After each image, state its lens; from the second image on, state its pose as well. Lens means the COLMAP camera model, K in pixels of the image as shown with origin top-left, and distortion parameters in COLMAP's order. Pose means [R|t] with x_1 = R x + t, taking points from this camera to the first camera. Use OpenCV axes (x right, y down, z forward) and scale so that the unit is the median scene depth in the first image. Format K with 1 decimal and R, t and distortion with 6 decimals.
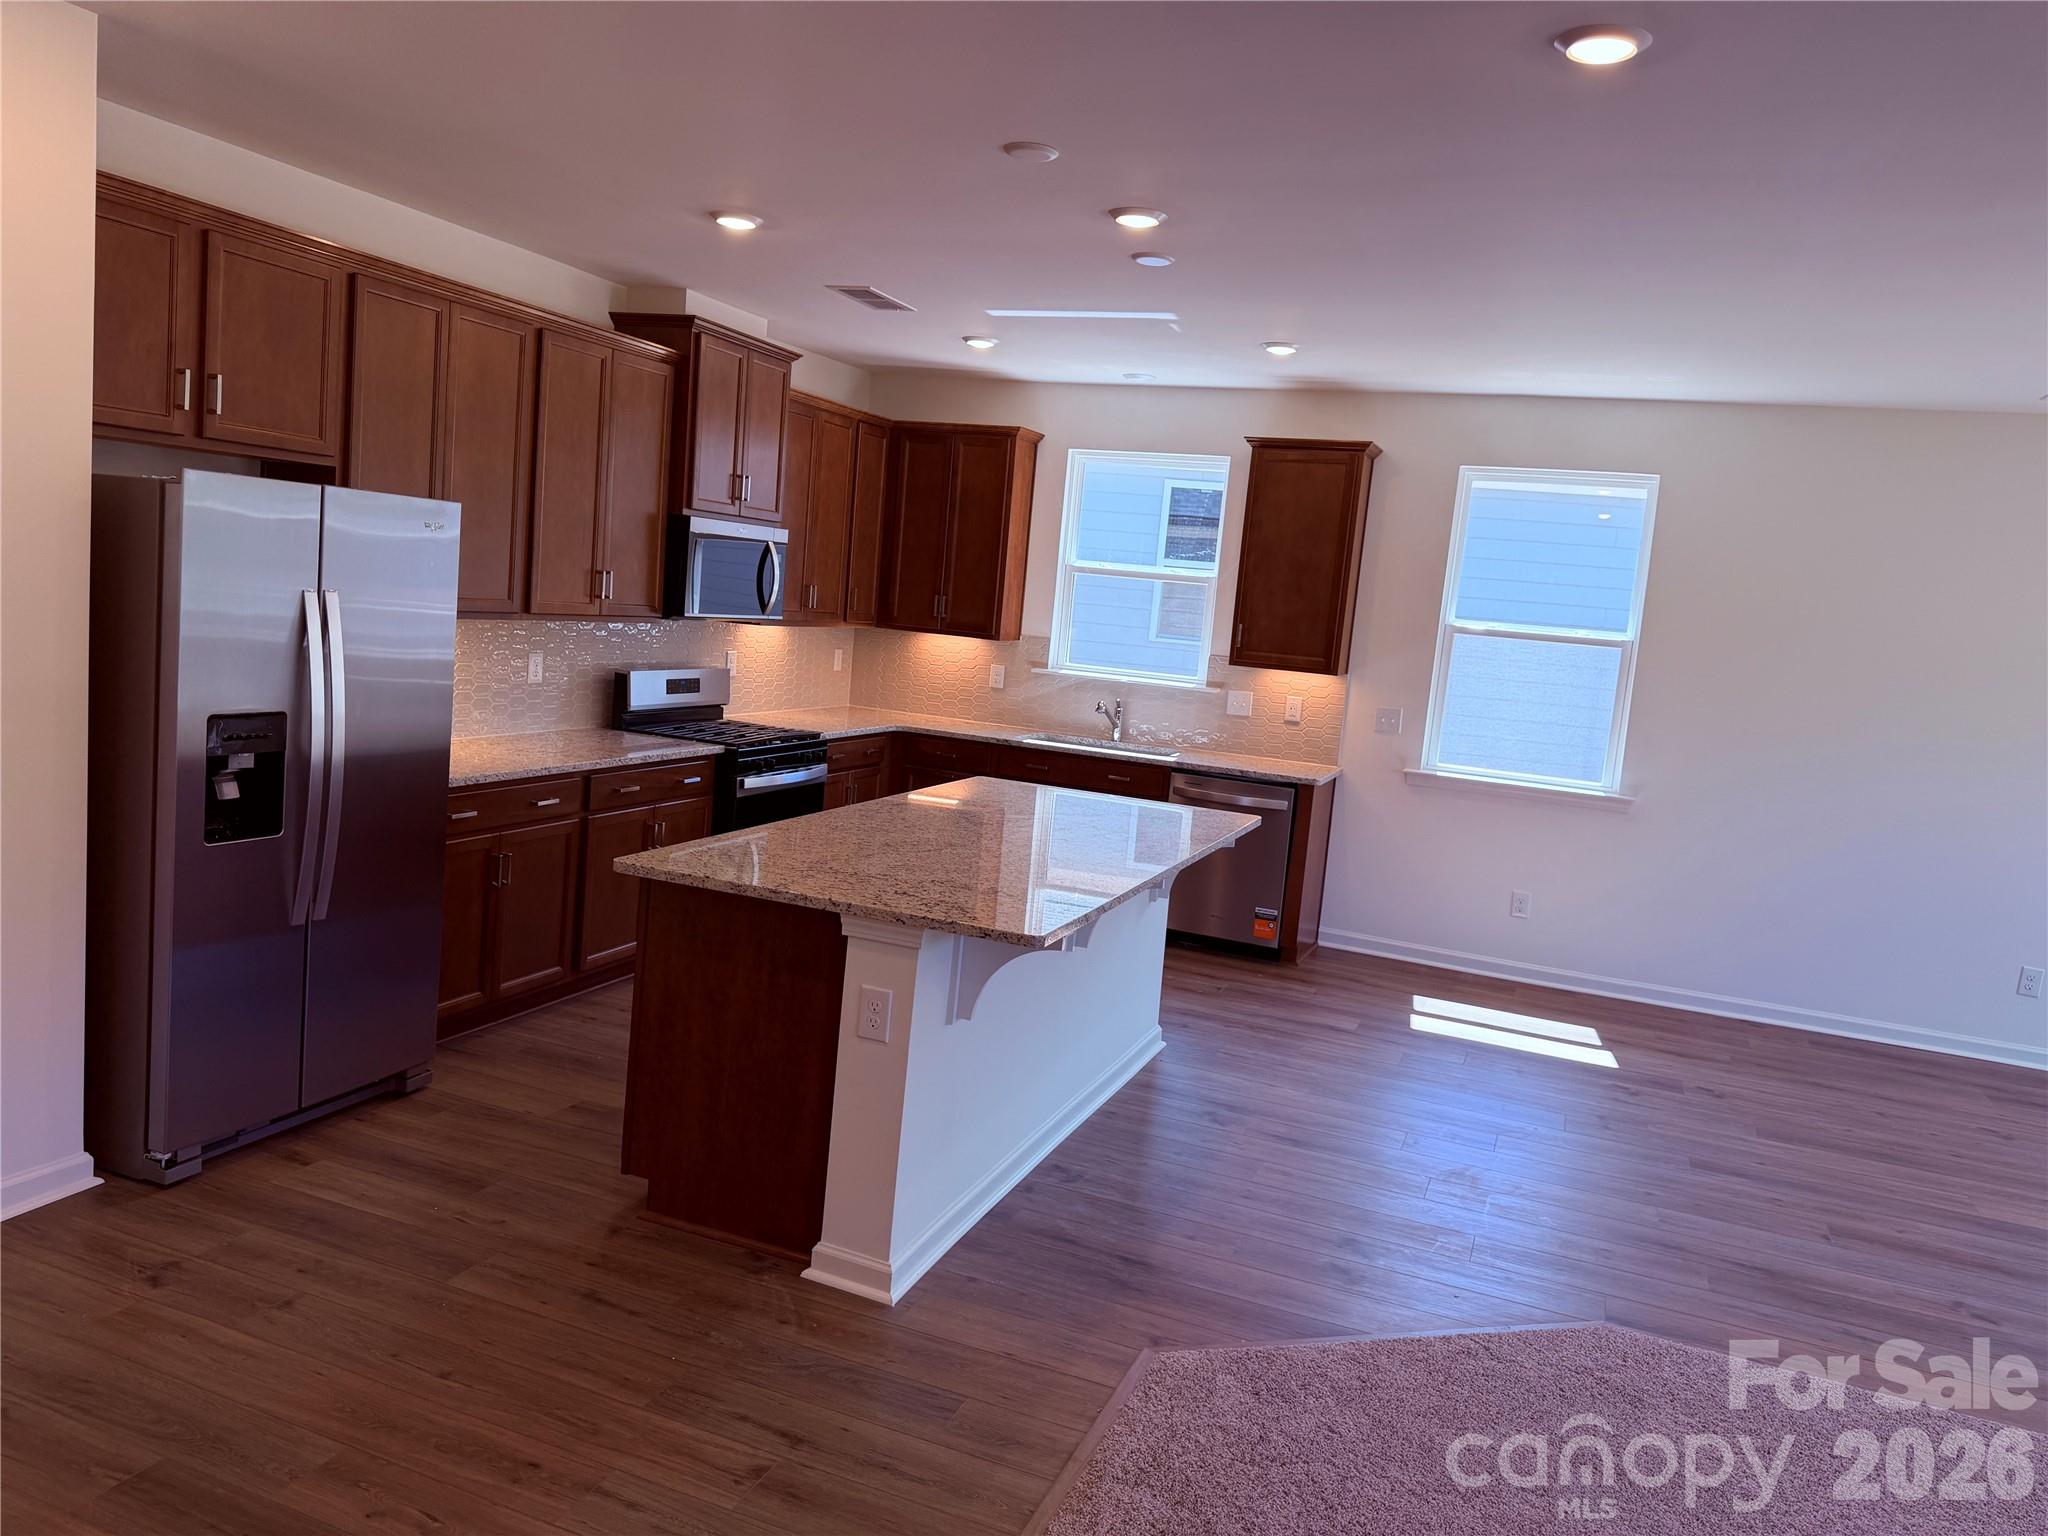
lens RADIAL K [[1446.0, 0, 1003.1], [0, 1446.0, 771.2], [0, 0, 1]] dist [0.057829, -0.074766]
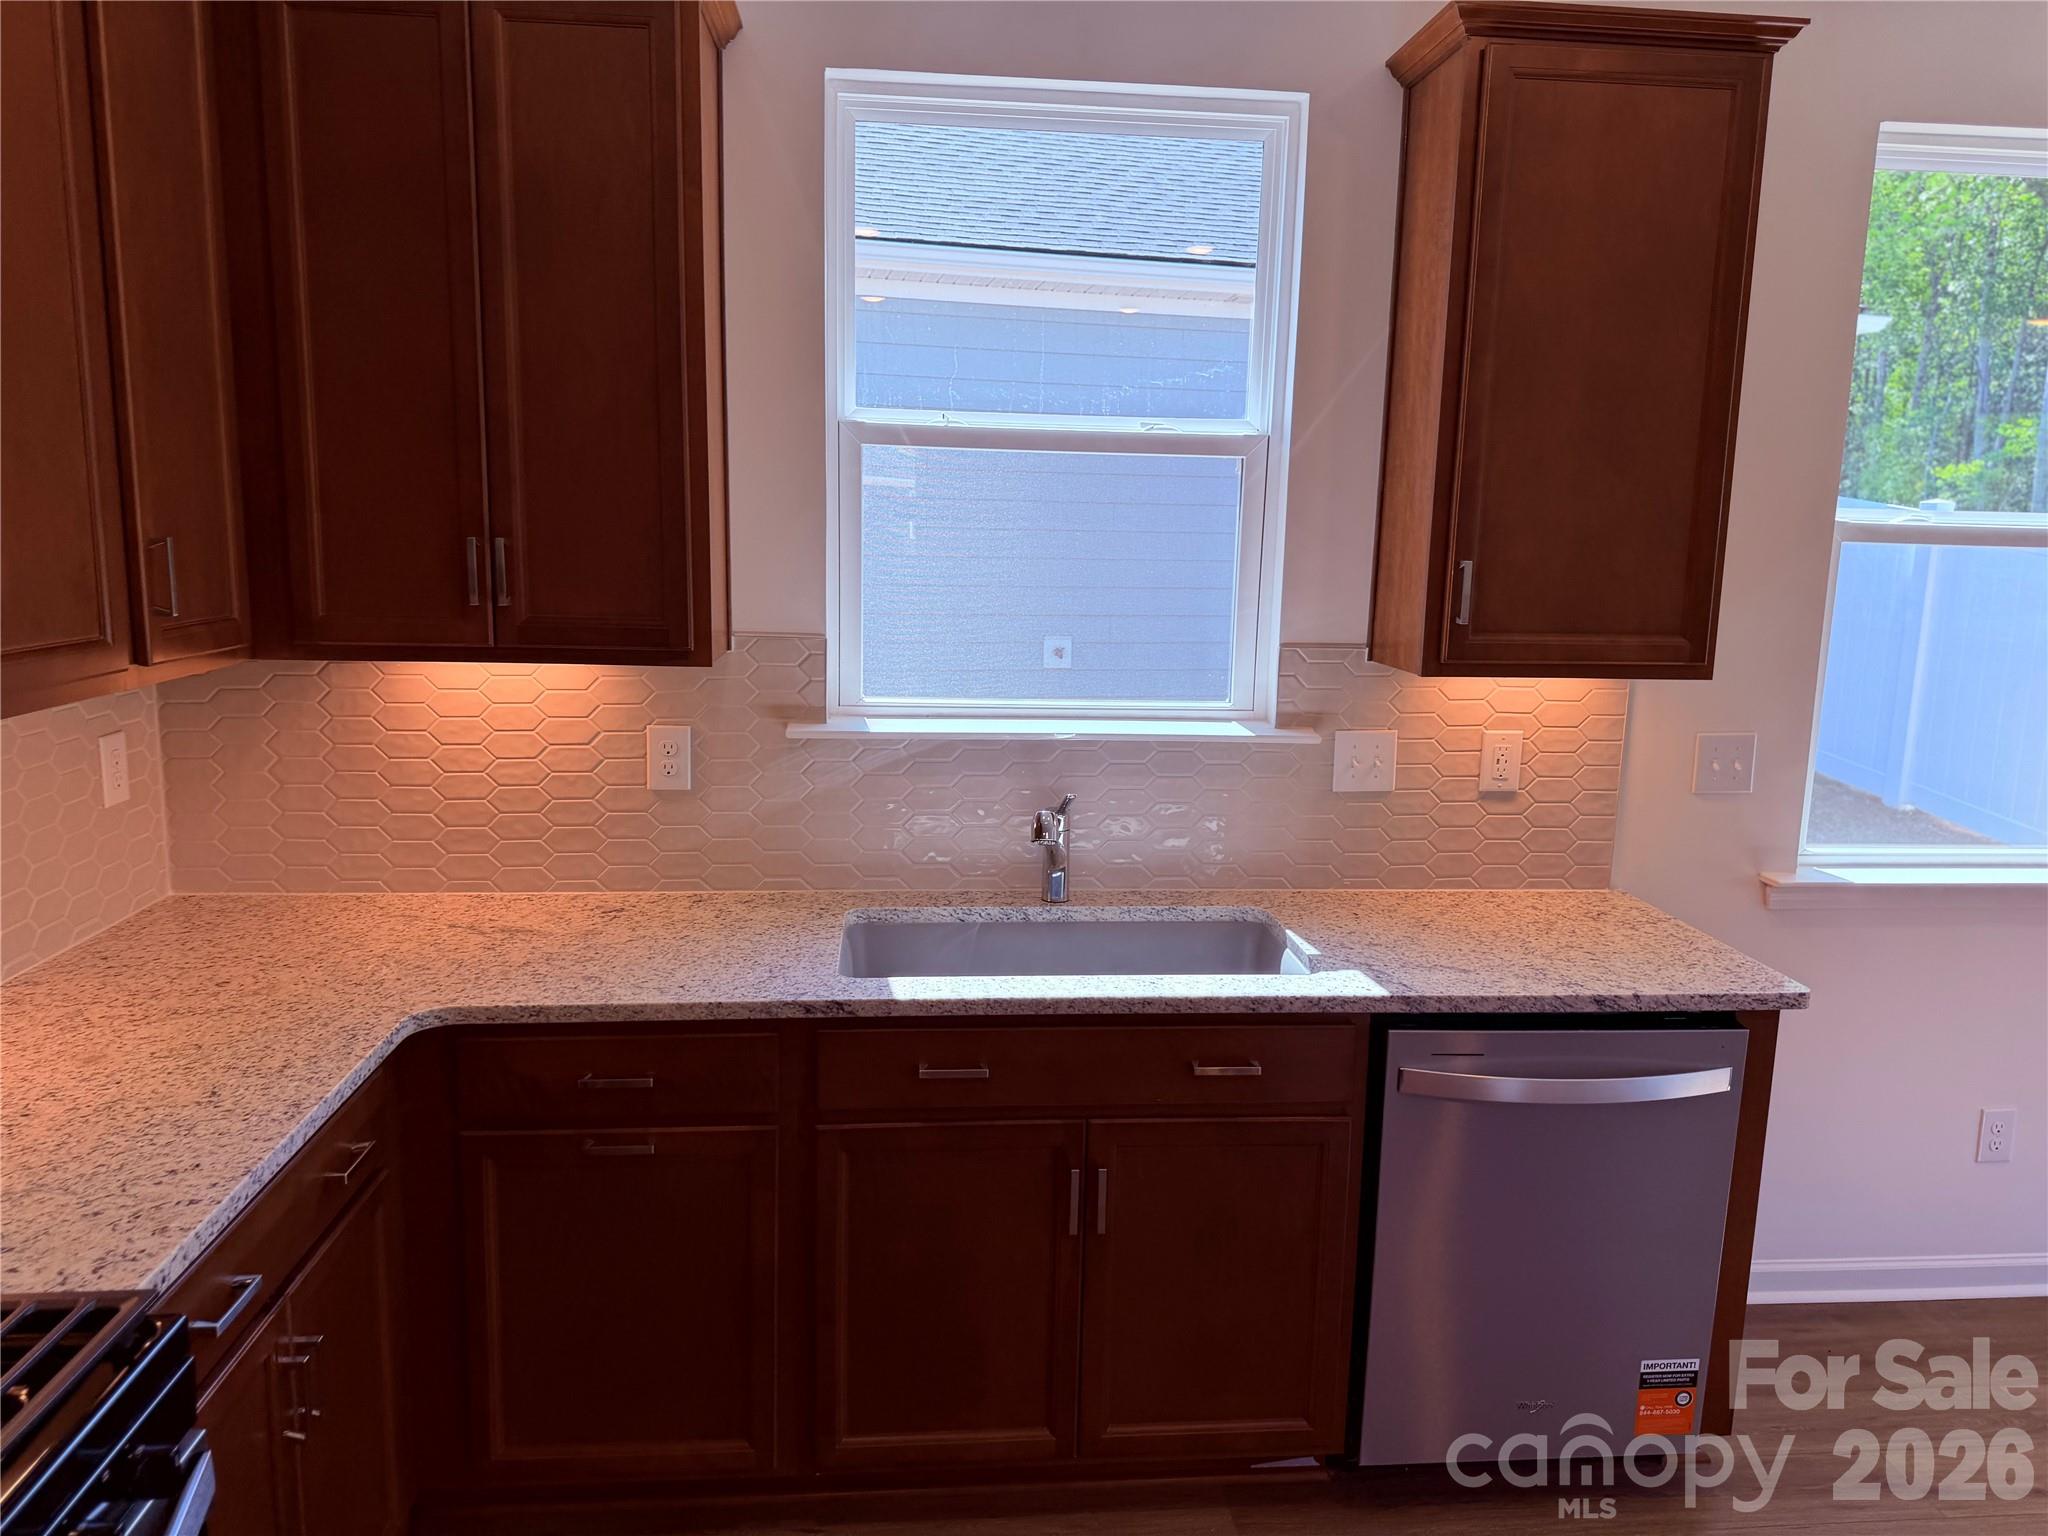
lens RADIAL K [[1446.0, 0, 1034.7], [0, 1446.0, 752.1], [0, 0, 1]] dist [0.057829, -0.074766]
pose [[0.880928, -0.143092, 0.451098, -0.096205], [0.113862, 0.989279, 0.091452, -0.102385], [-0.459348, -0.029200, 0.887776, 0.750523]]
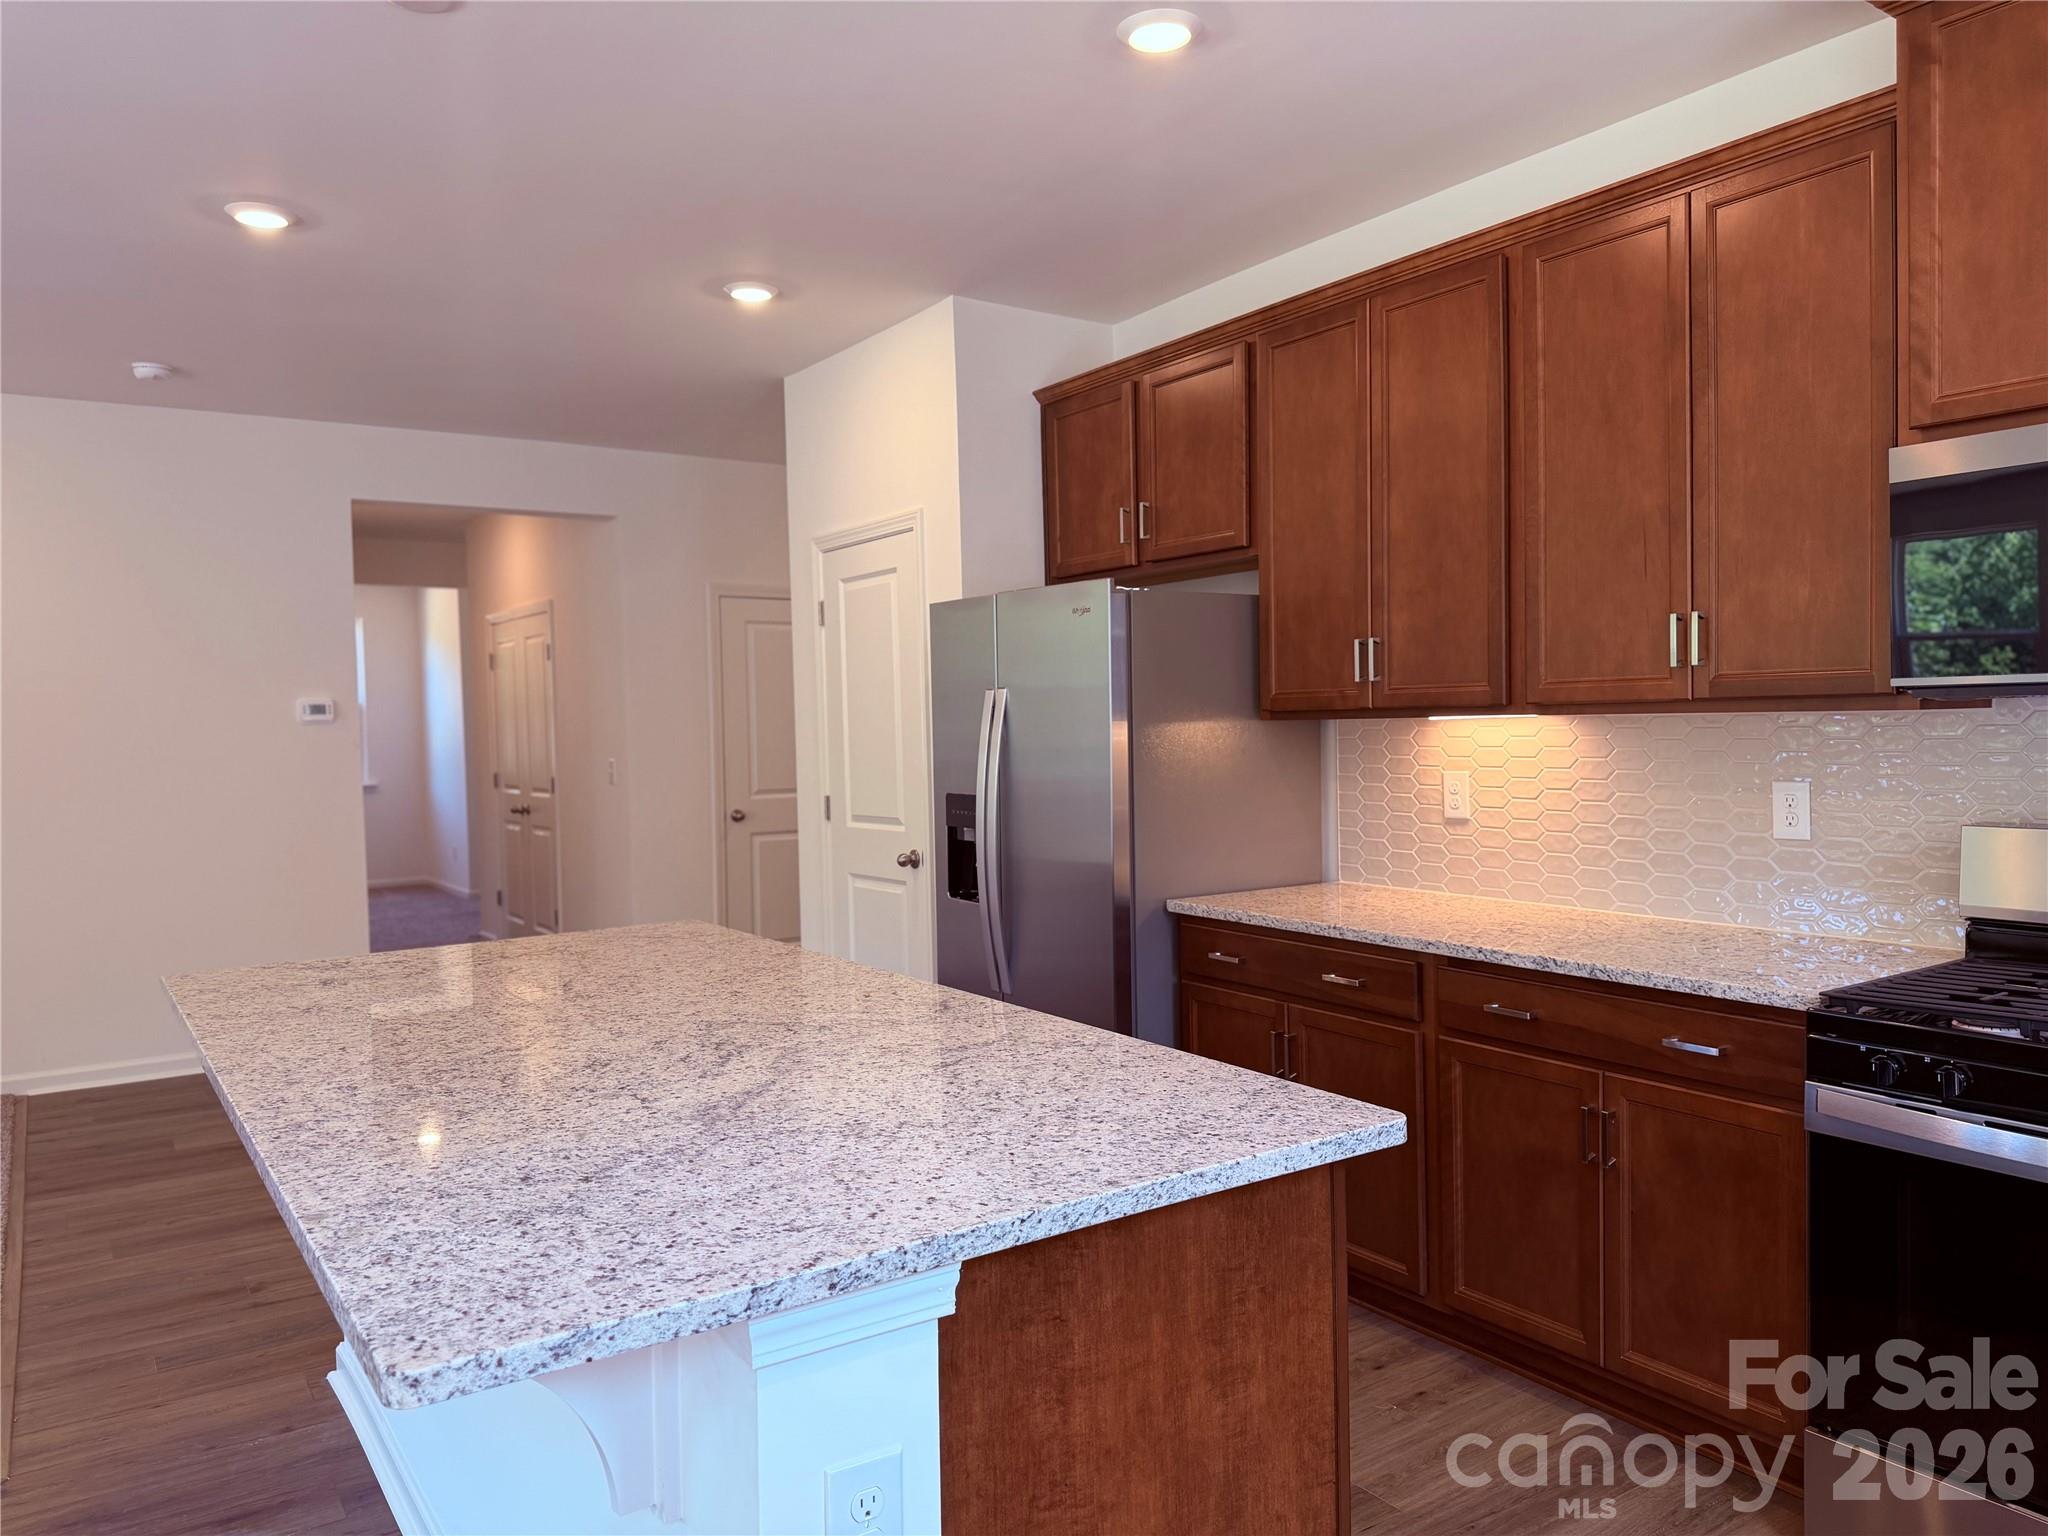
lens RADIAL K [[1446.0, 0, 1033.4], [0, 1446.0, 780.8], [0, 0, 1]] dist [0.057829, -0.074766]
pose [[-0.550946, -0.045222, -0.833315, 0.235749], [-0.136192, 0.990017, 0.036317, -0.054494], [0.823353, 0.133500, -0.551604, 0.912494]]
